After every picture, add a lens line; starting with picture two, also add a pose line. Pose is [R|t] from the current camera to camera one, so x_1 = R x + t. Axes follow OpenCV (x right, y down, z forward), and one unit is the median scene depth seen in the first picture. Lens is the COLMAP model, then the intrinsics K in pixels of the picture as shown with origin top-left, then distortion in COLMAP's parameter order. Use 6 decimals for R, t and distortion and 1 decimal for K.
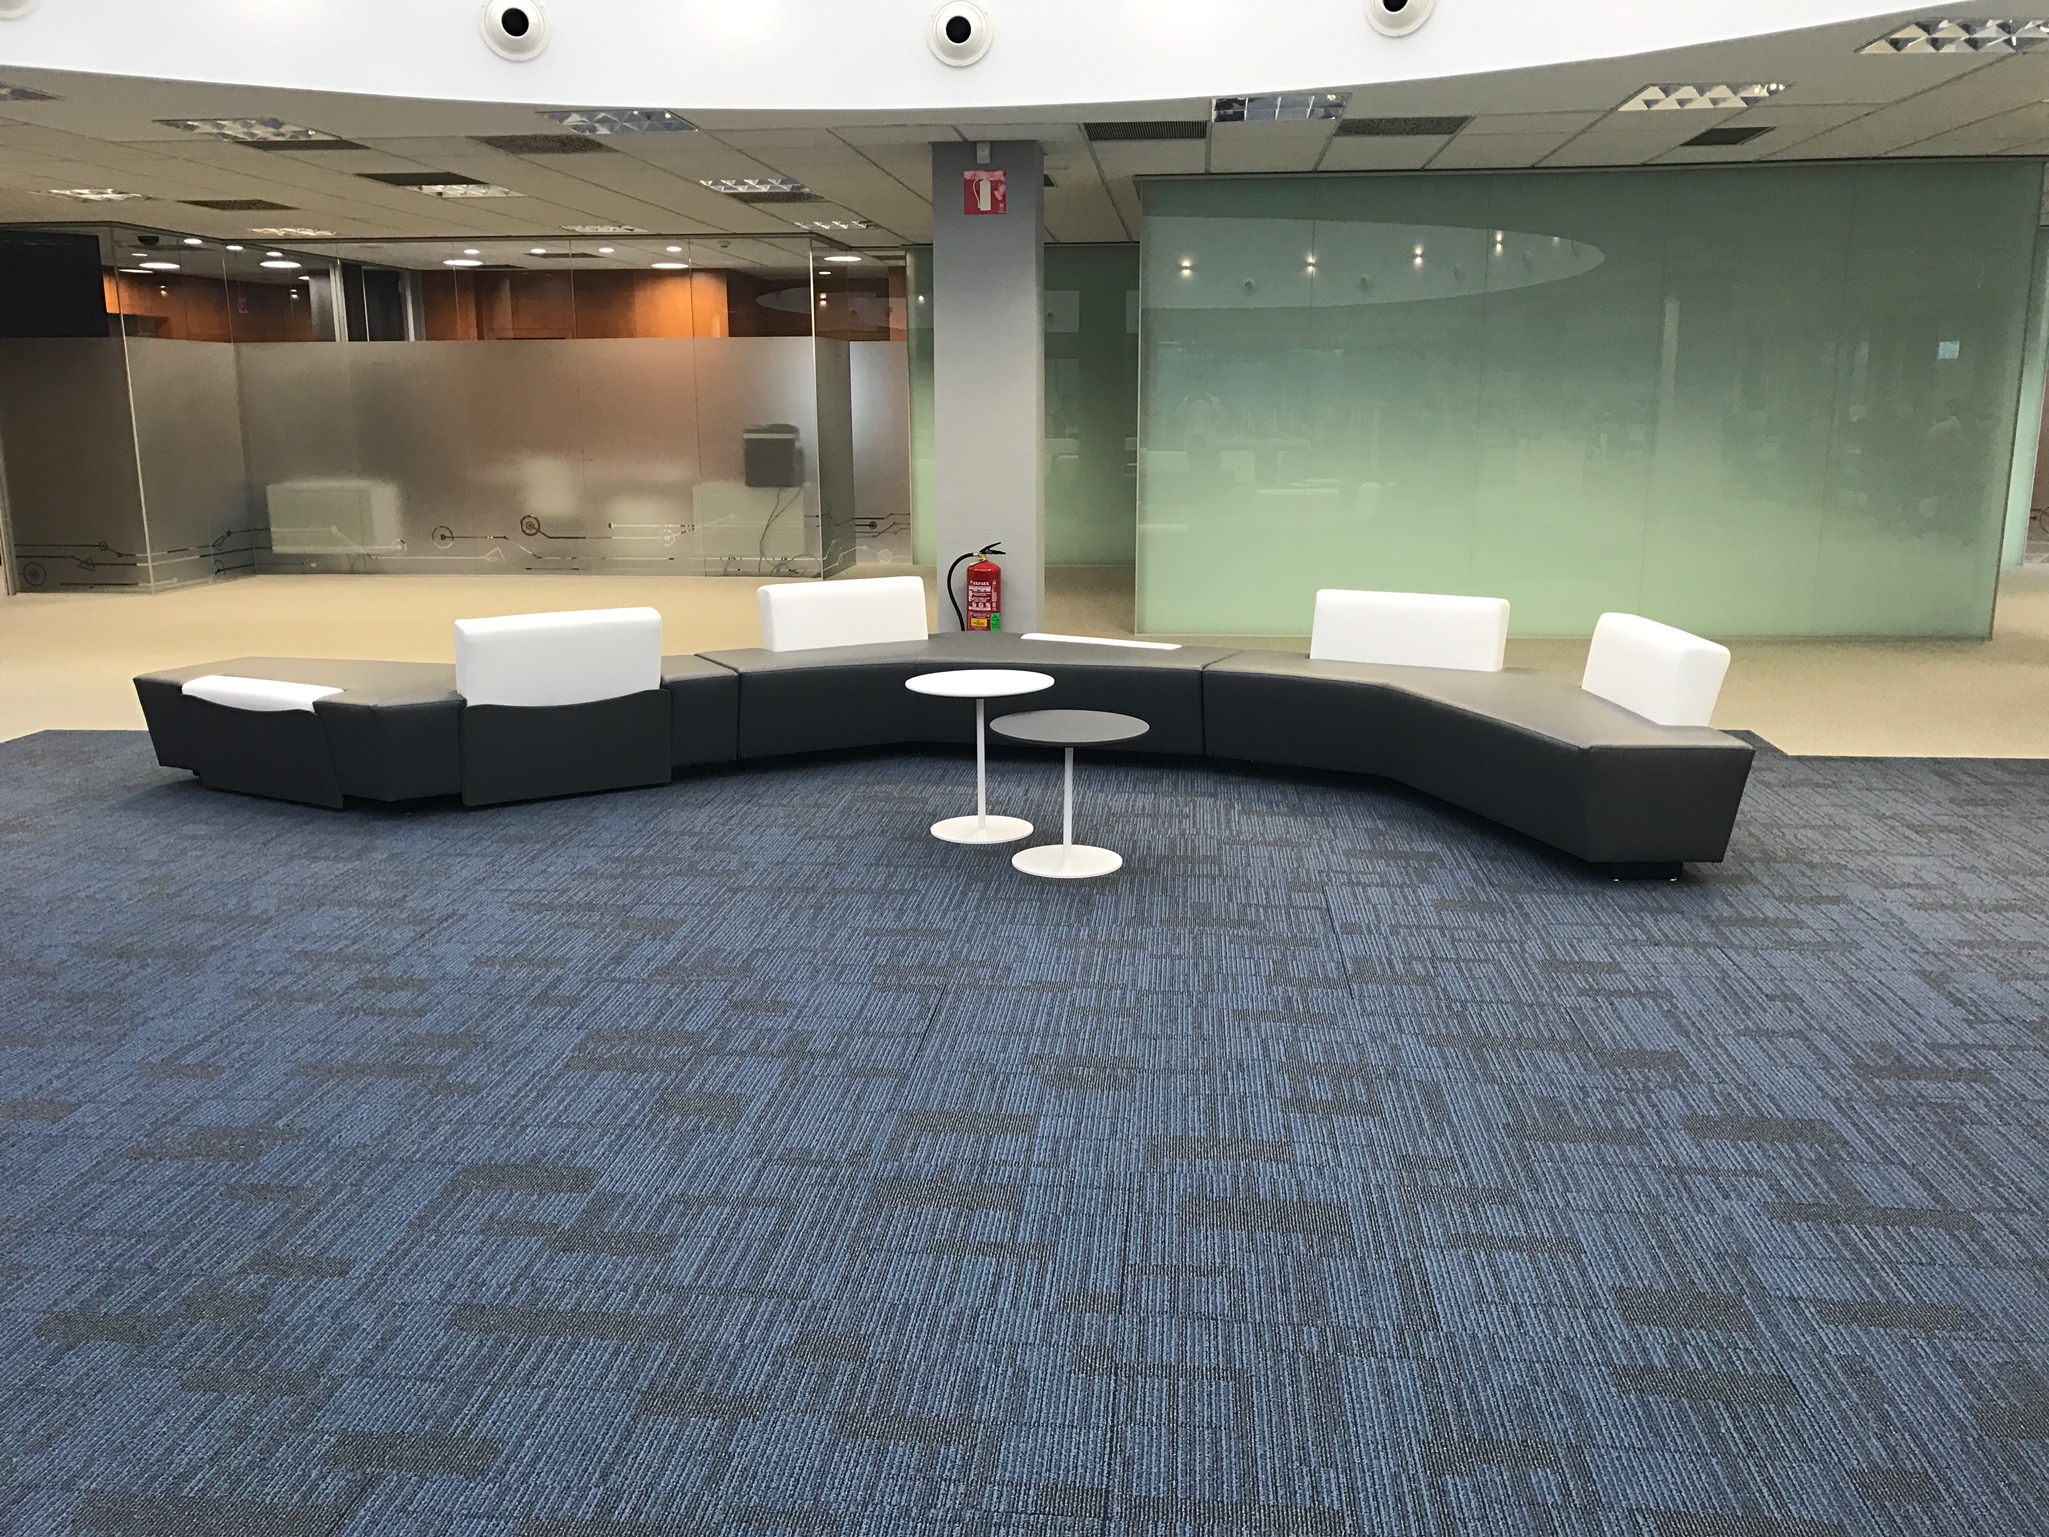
lens RADIAL K [[1661.2, 0, 1025.8], [0, 1661.2, 757.5], [0, 0, 1]] dist [0.086783, -0.101305]
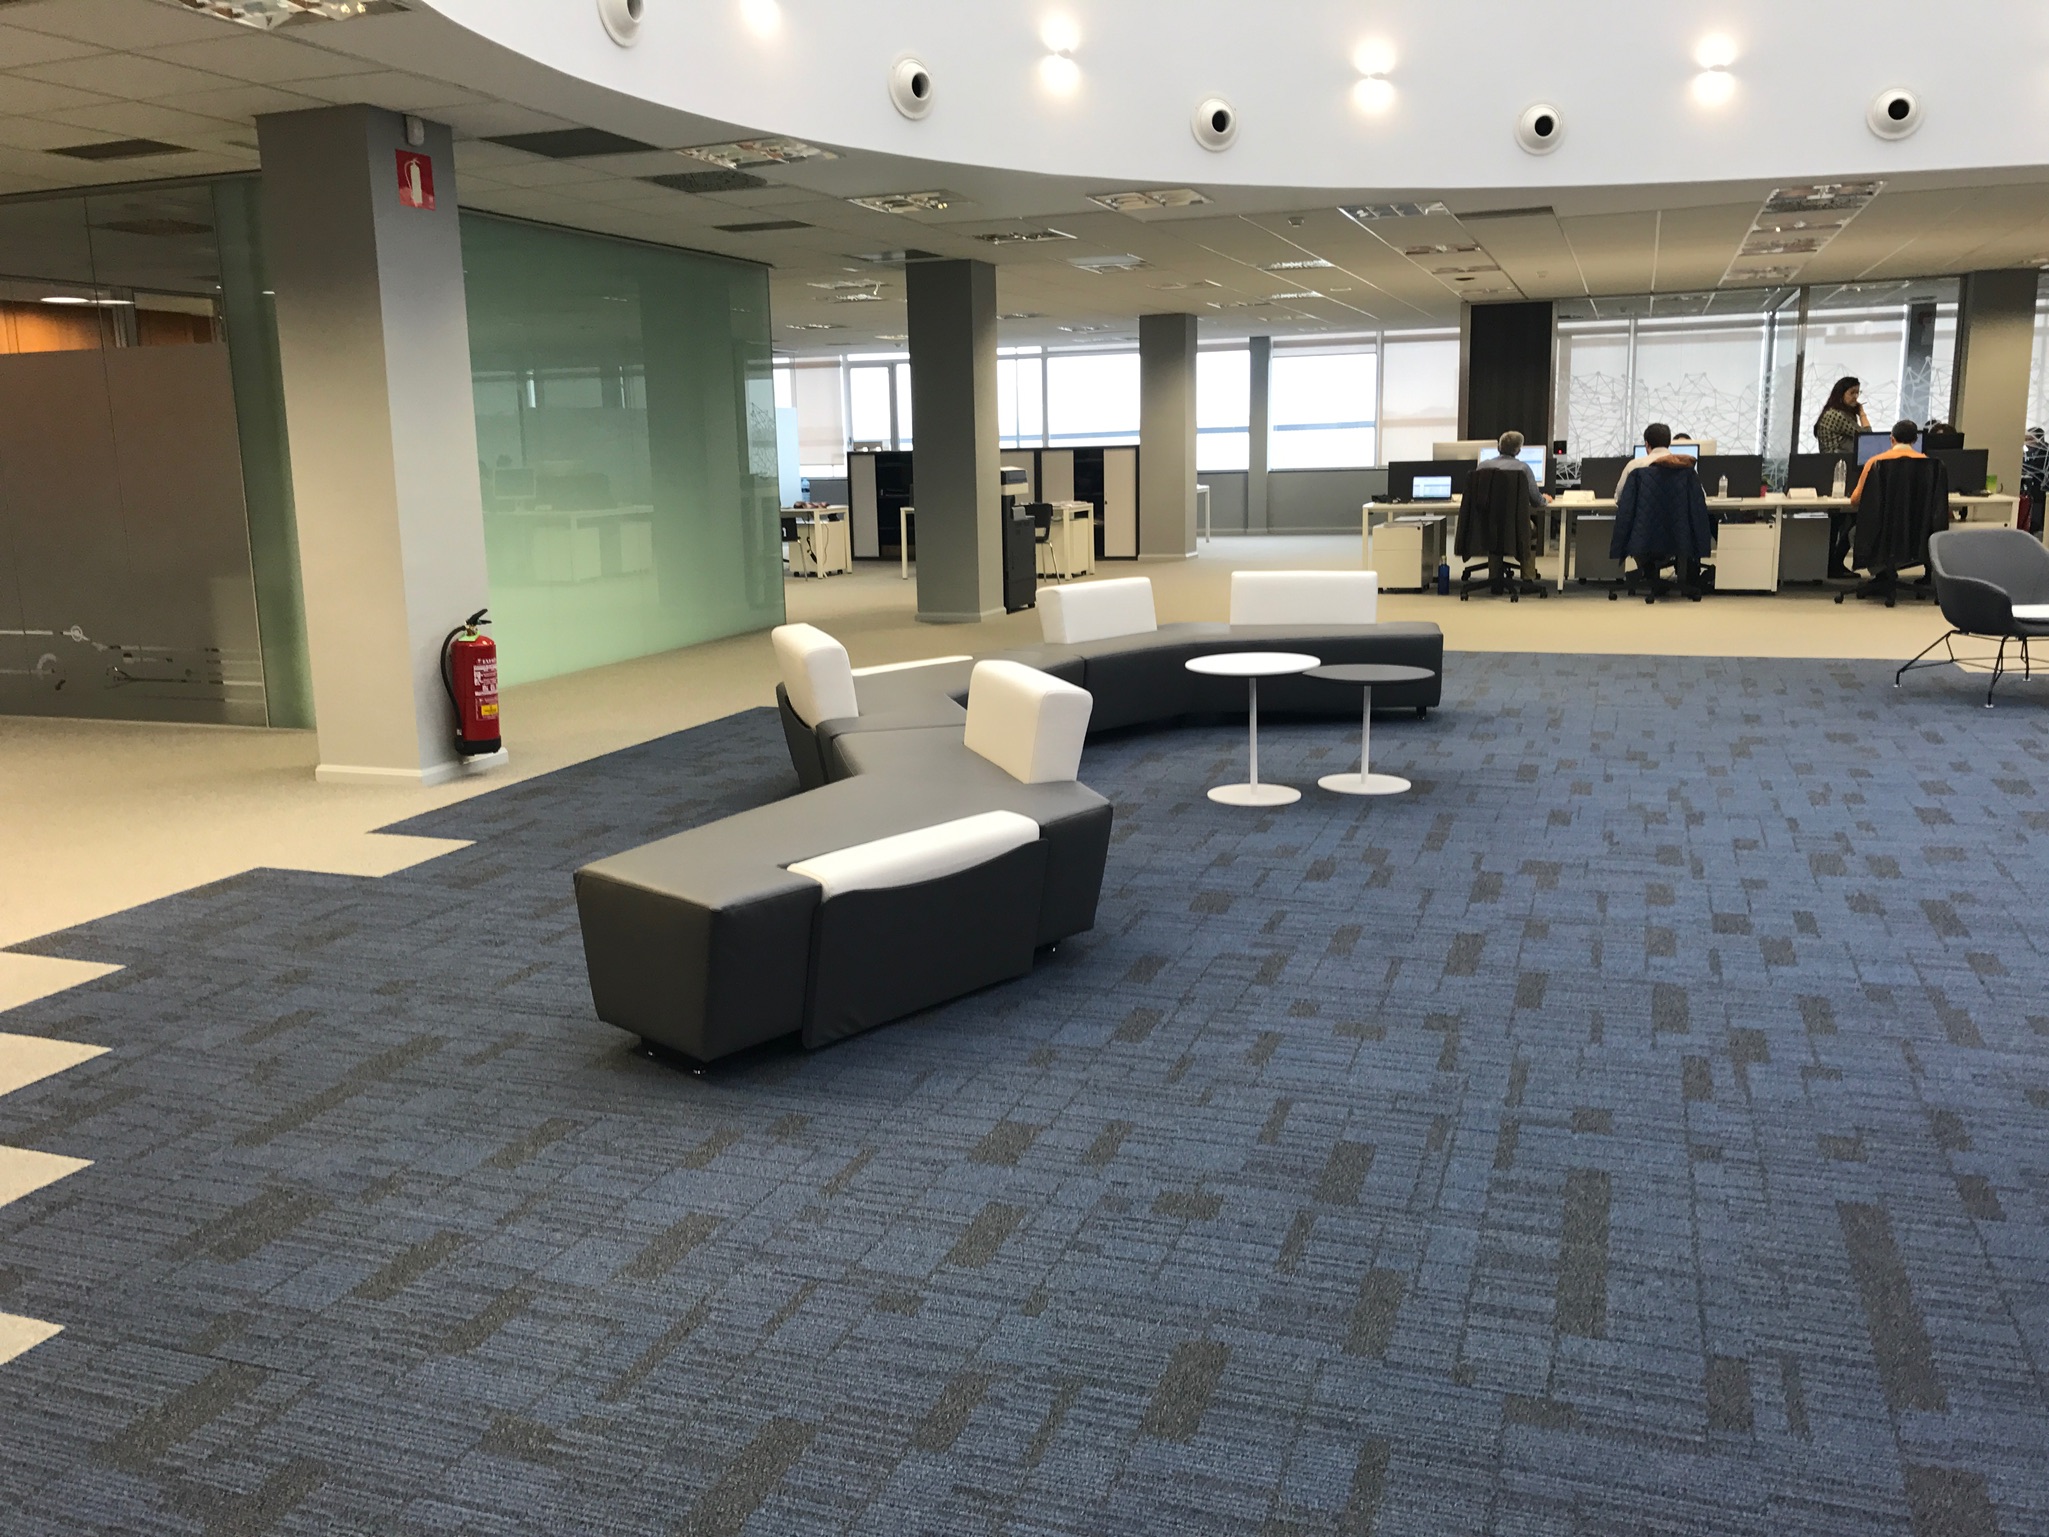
lens RADIAL K [[1661.2, 0, 1025.8], [0, 1661.2, 757.5], [0, 0, 1]] dist [0.086783, -0.101305]
pose [[0.236338, -0.185806, 0.953740, -1.321197], [0.230089, 0.964332, 0.130853, -0.189371], [-0.944035, 0.188520, 0.270661, 0.982643]]
